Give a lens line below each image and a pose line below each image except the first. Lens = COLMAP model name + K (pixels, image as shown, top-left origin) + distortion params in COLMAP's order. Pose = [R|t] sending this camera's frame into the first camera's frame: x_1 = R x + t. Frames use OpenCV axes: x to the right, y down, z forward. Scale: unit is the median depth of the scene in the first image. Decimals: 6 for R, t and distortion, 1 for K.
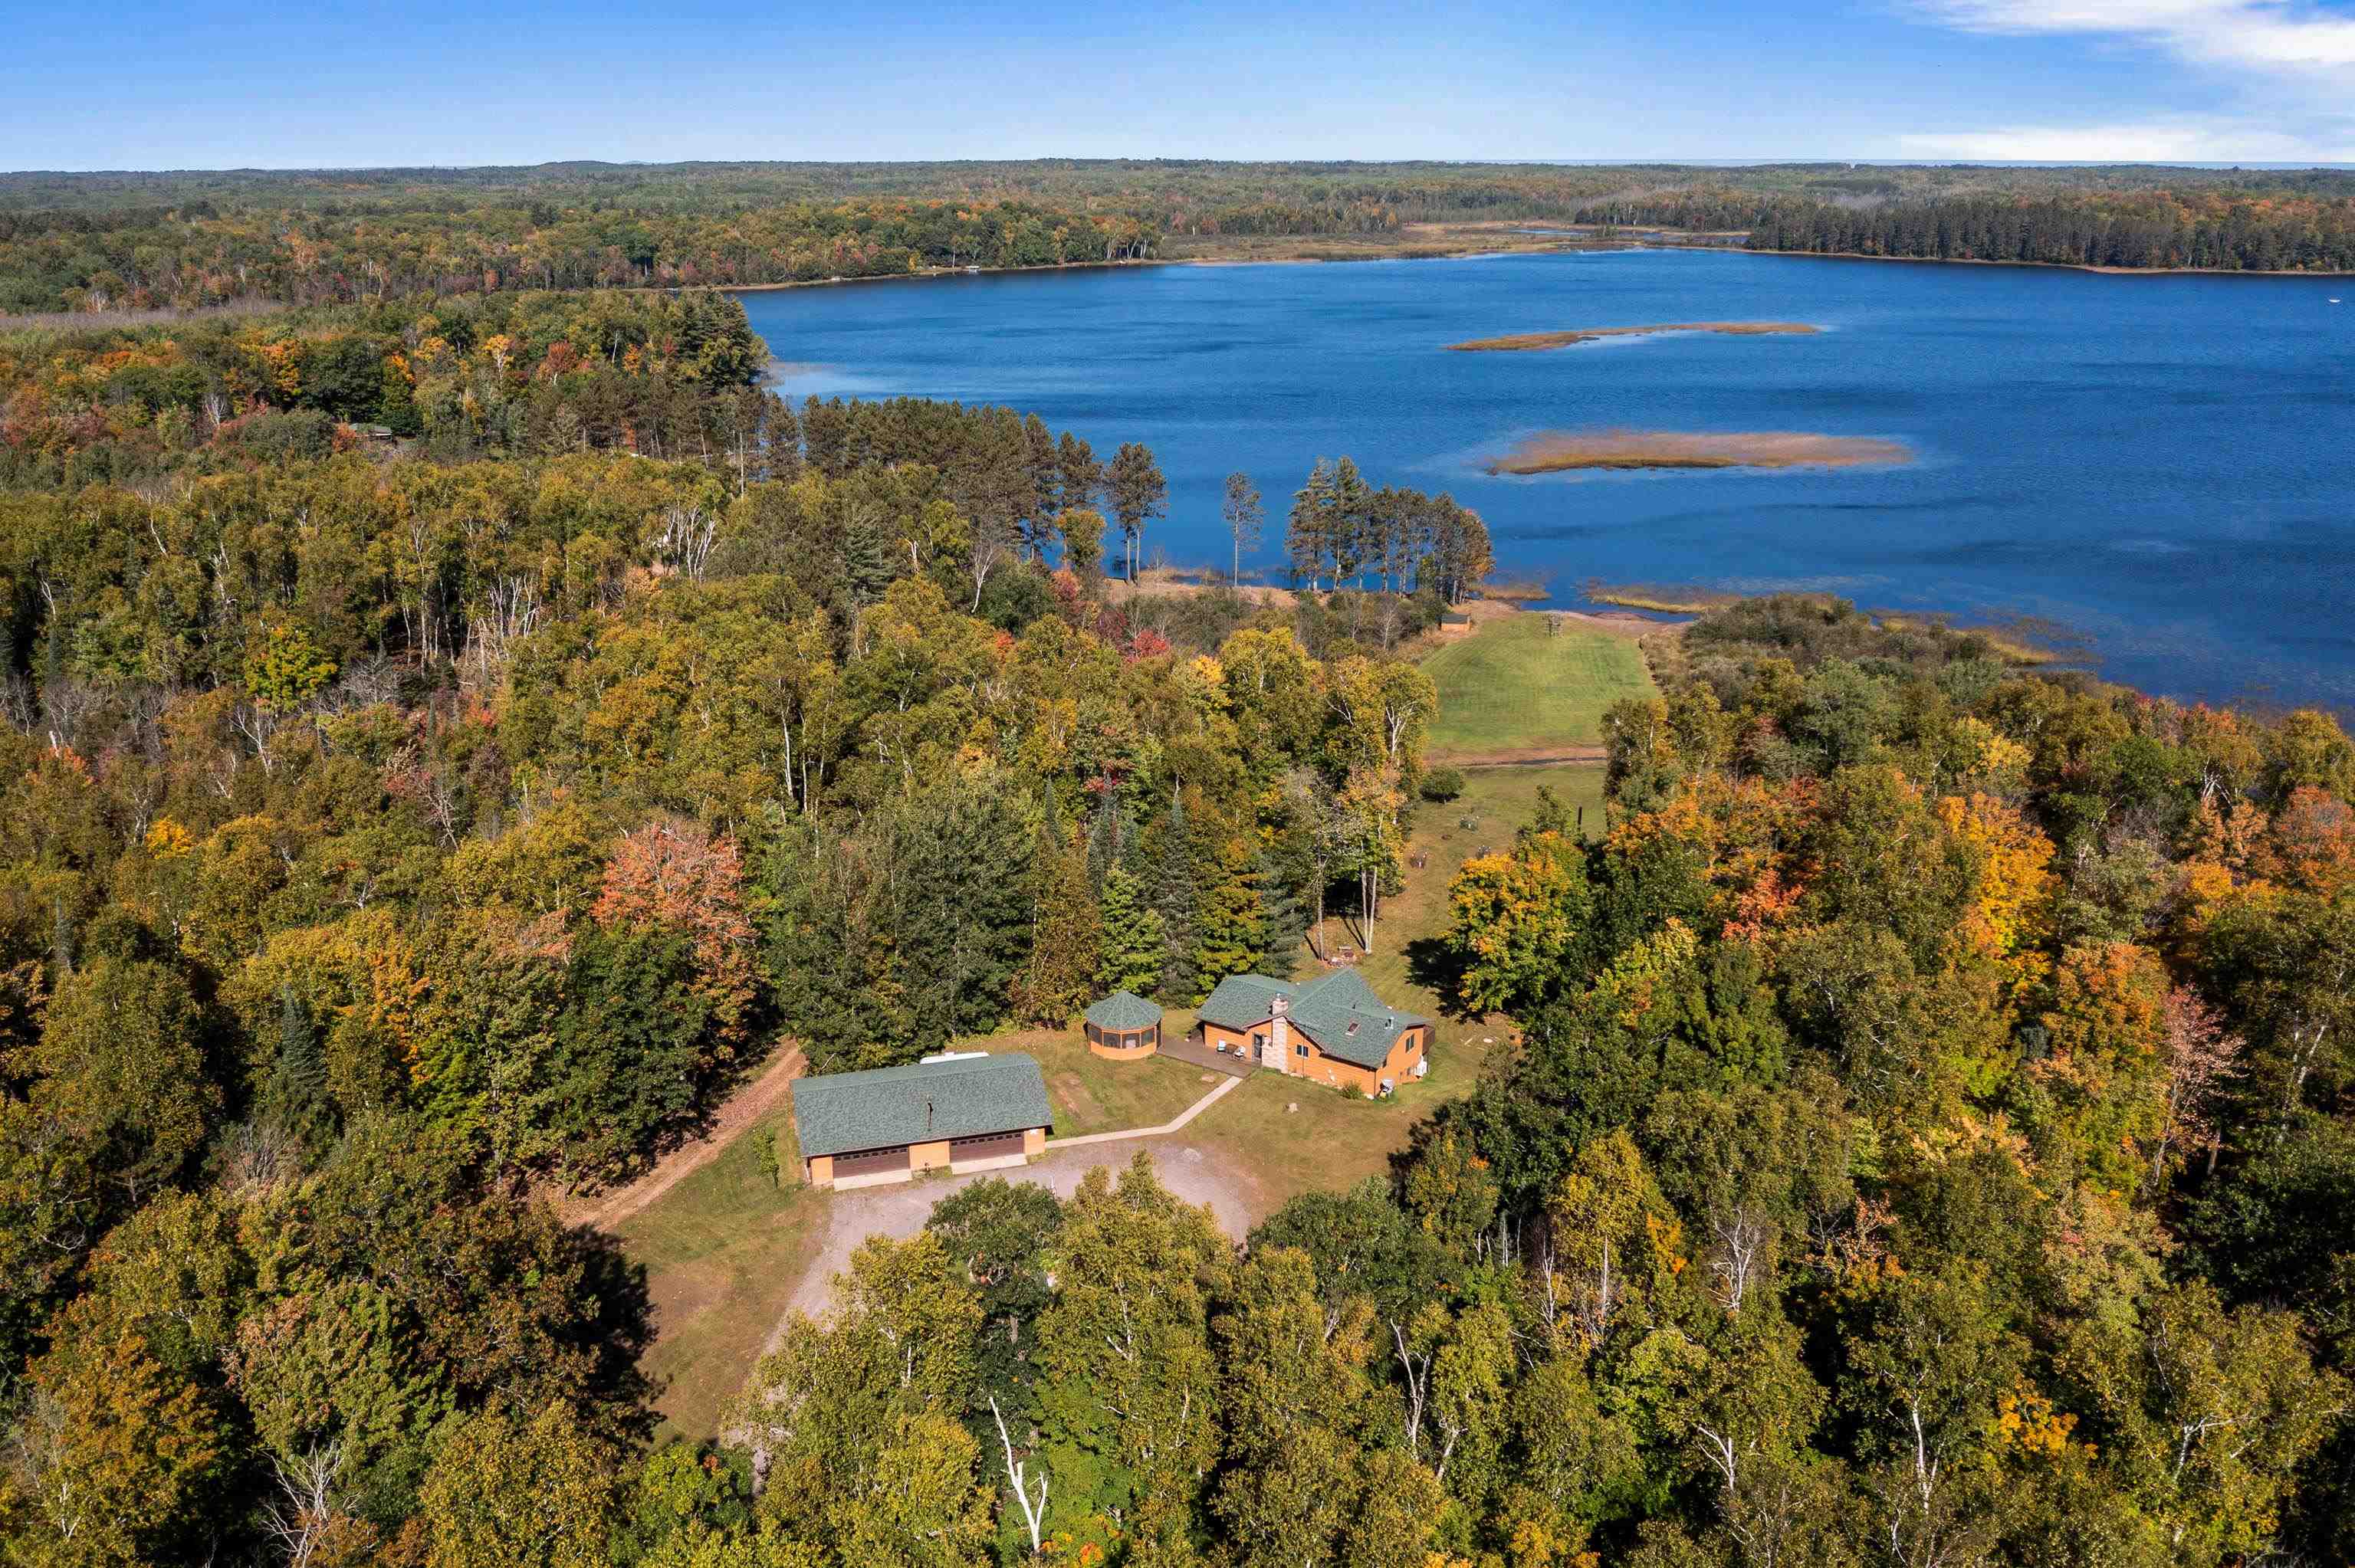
lens RADIAL K [[1906.3, 0, 1177.5], [0, 1906.3, 784.0], [0, 0, 1]] dist [-0.017653, 0.001751]
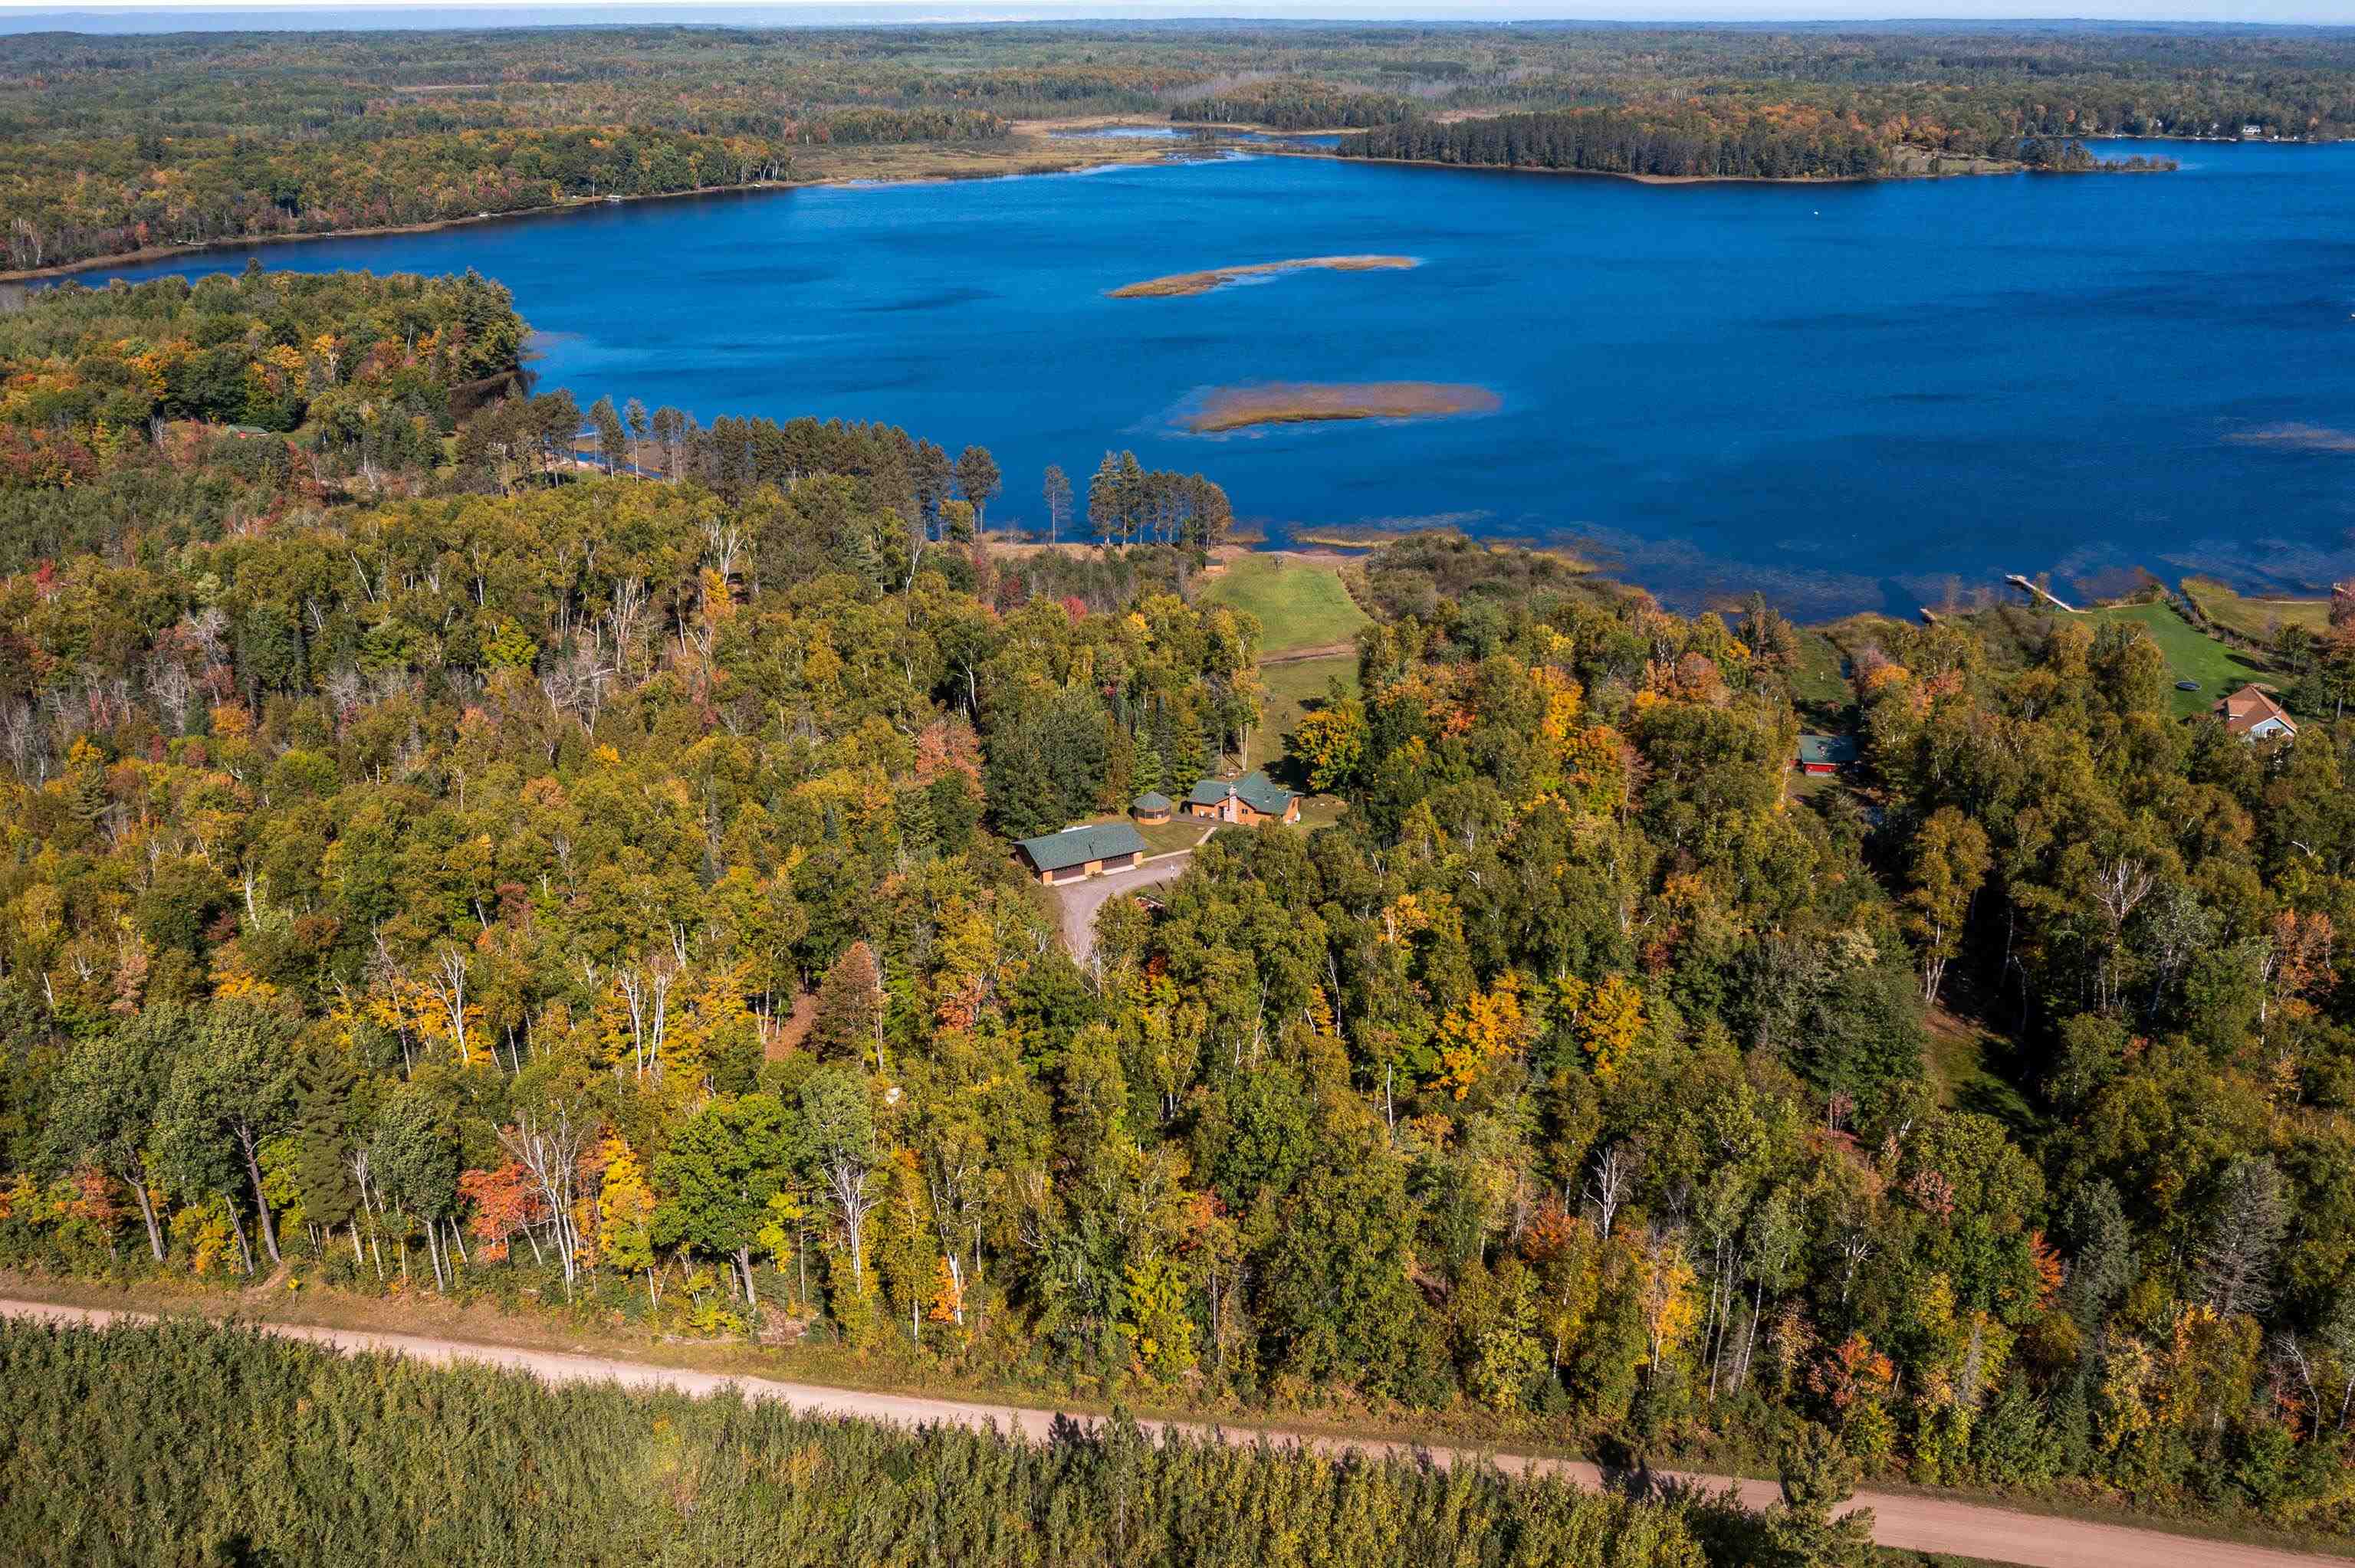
lens RADIAL K [[1990.6, 0, 1177.5], [0, 1990.6, 784.0], [0, 0, 1]] dist [-0.016075, -0.001219]
pose [[0.977337, -0.076763, 0.197280, -0.248761], [0.065834, 0.995941, 0.061386, -0.015692], [-0.201191, -0.047008, 0.978423, -0.635277]]
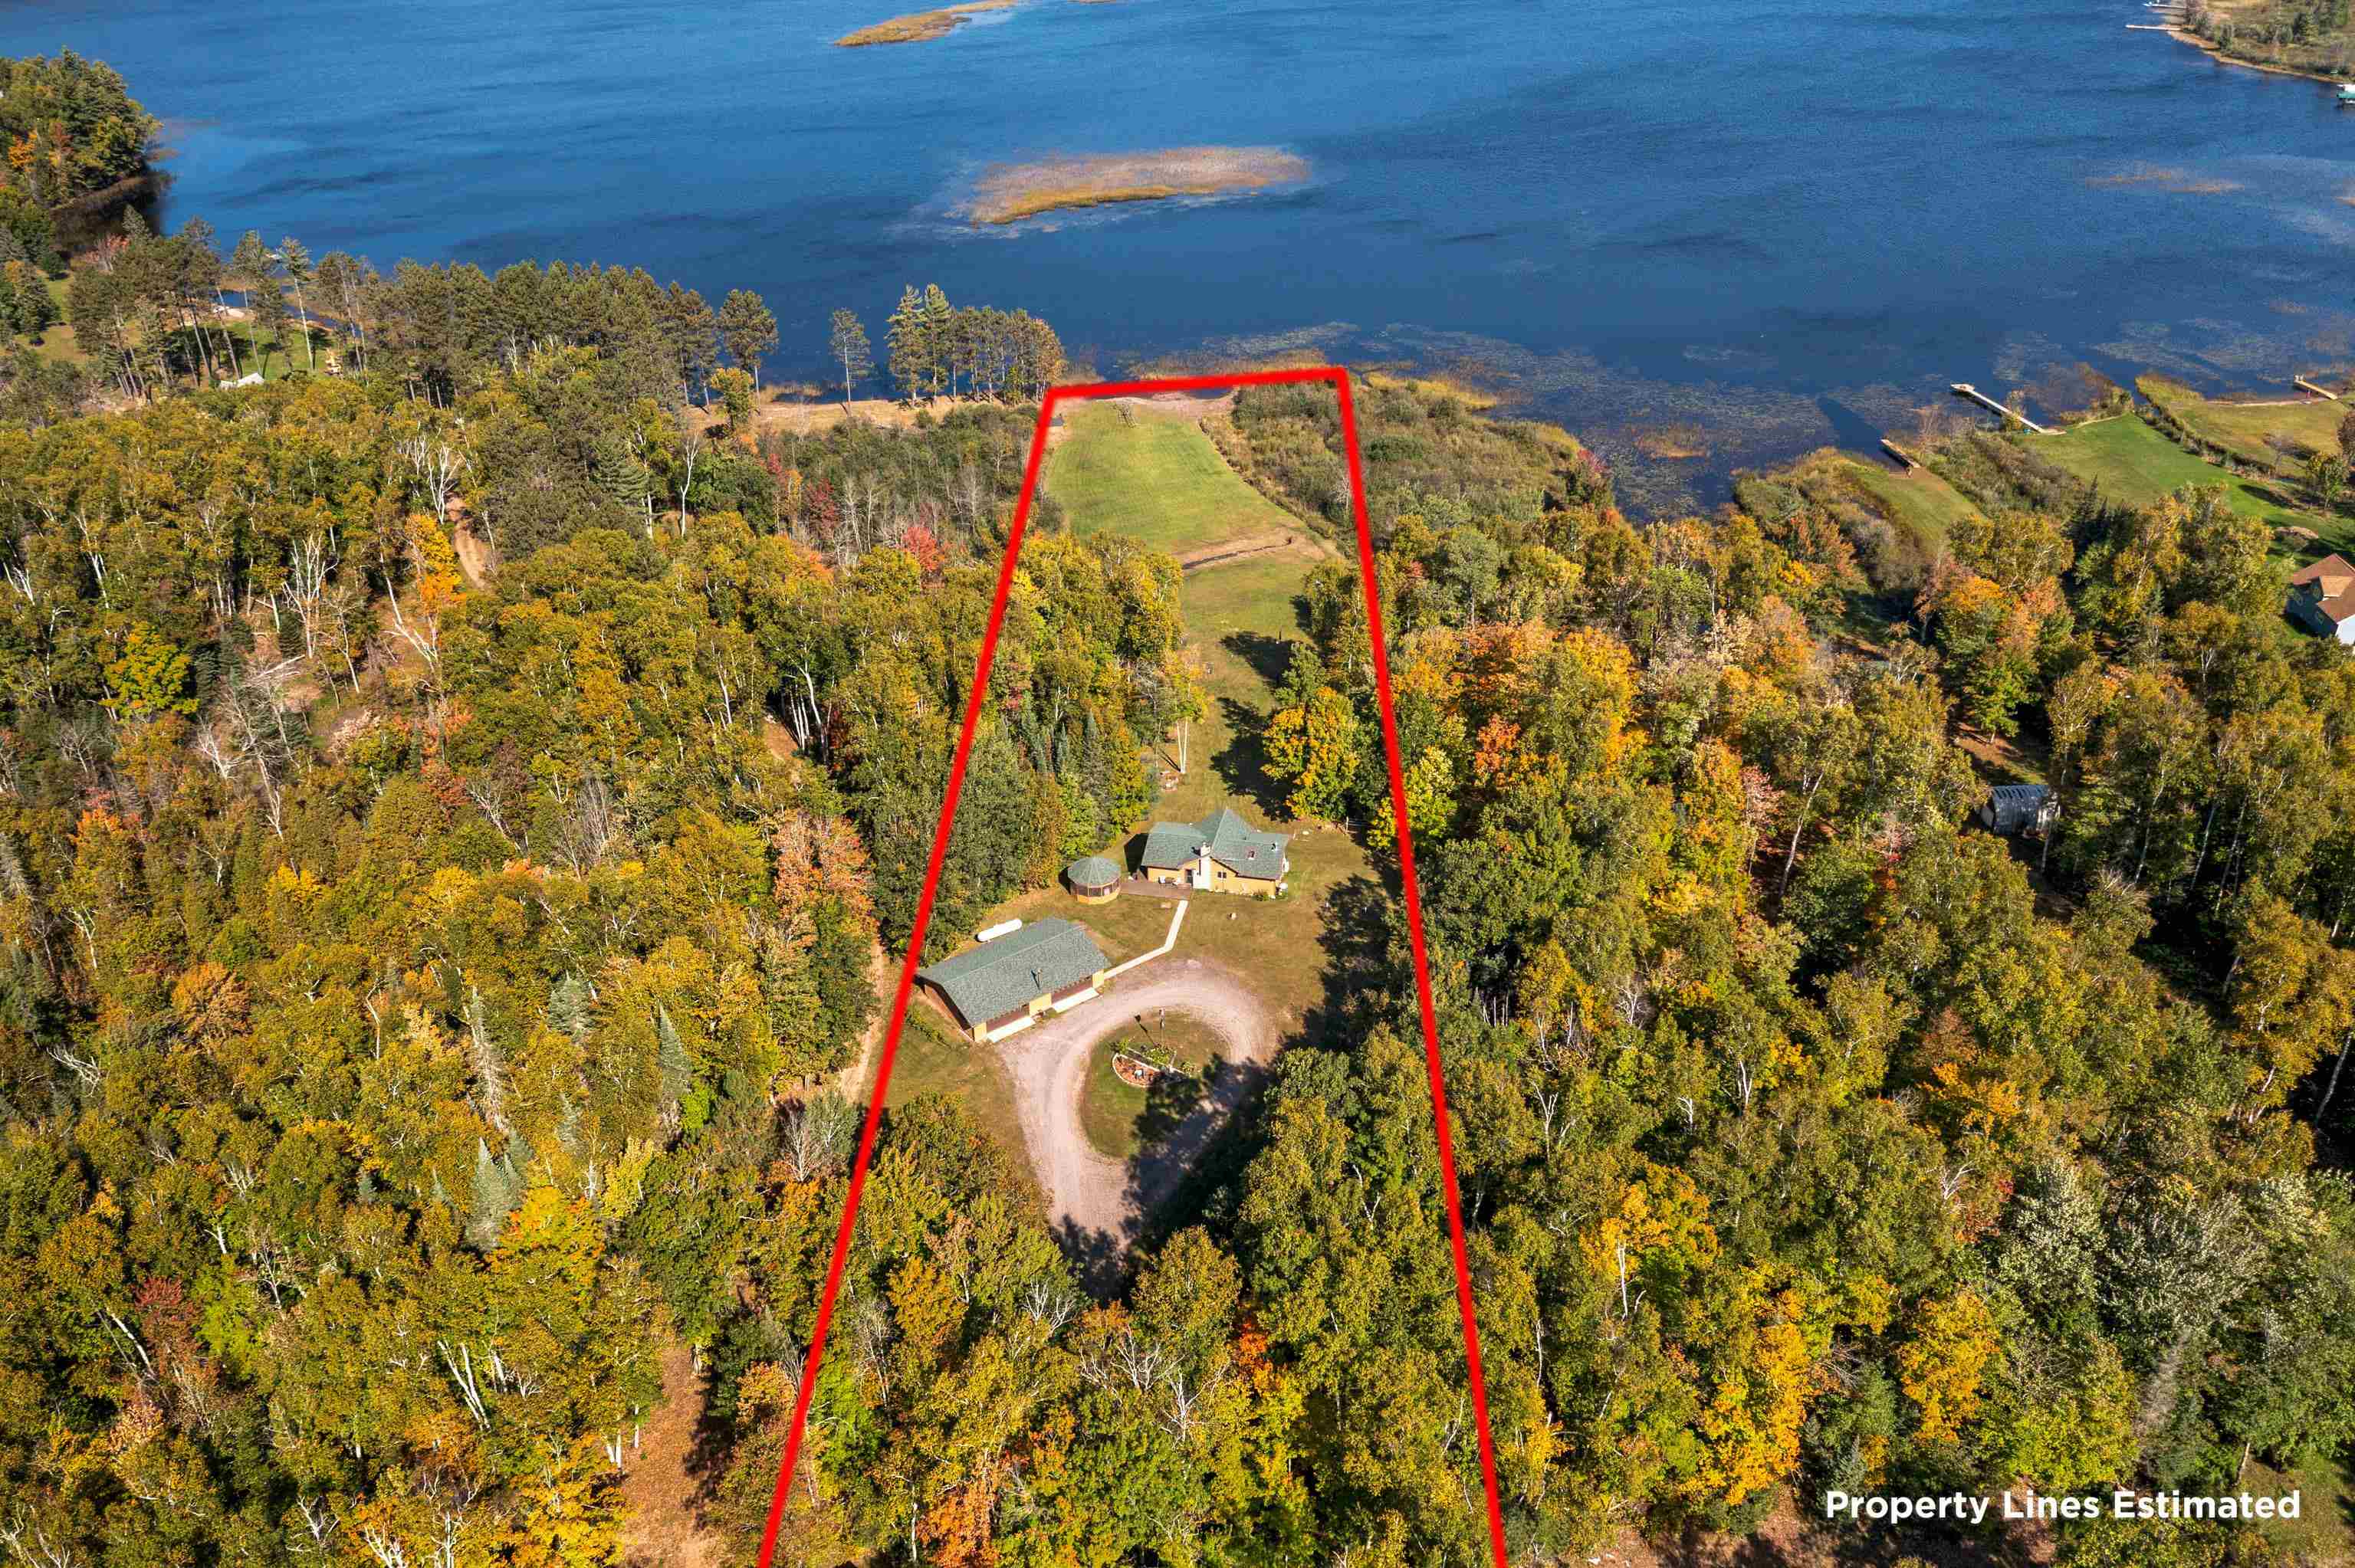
lens RADIAL K [[1860.5, 0, 1177.5], [0, 1860.5, 784.0], [0, 0, 1]] dist [-0.013088, -0.004143]
pose [[0.931201, -0.189779, 0.311205, -0.241389], [0.119819, 0.965697, 0.230376, -0.160437], [-0.344250, -0.177238, 0.921997, -0.200285]]
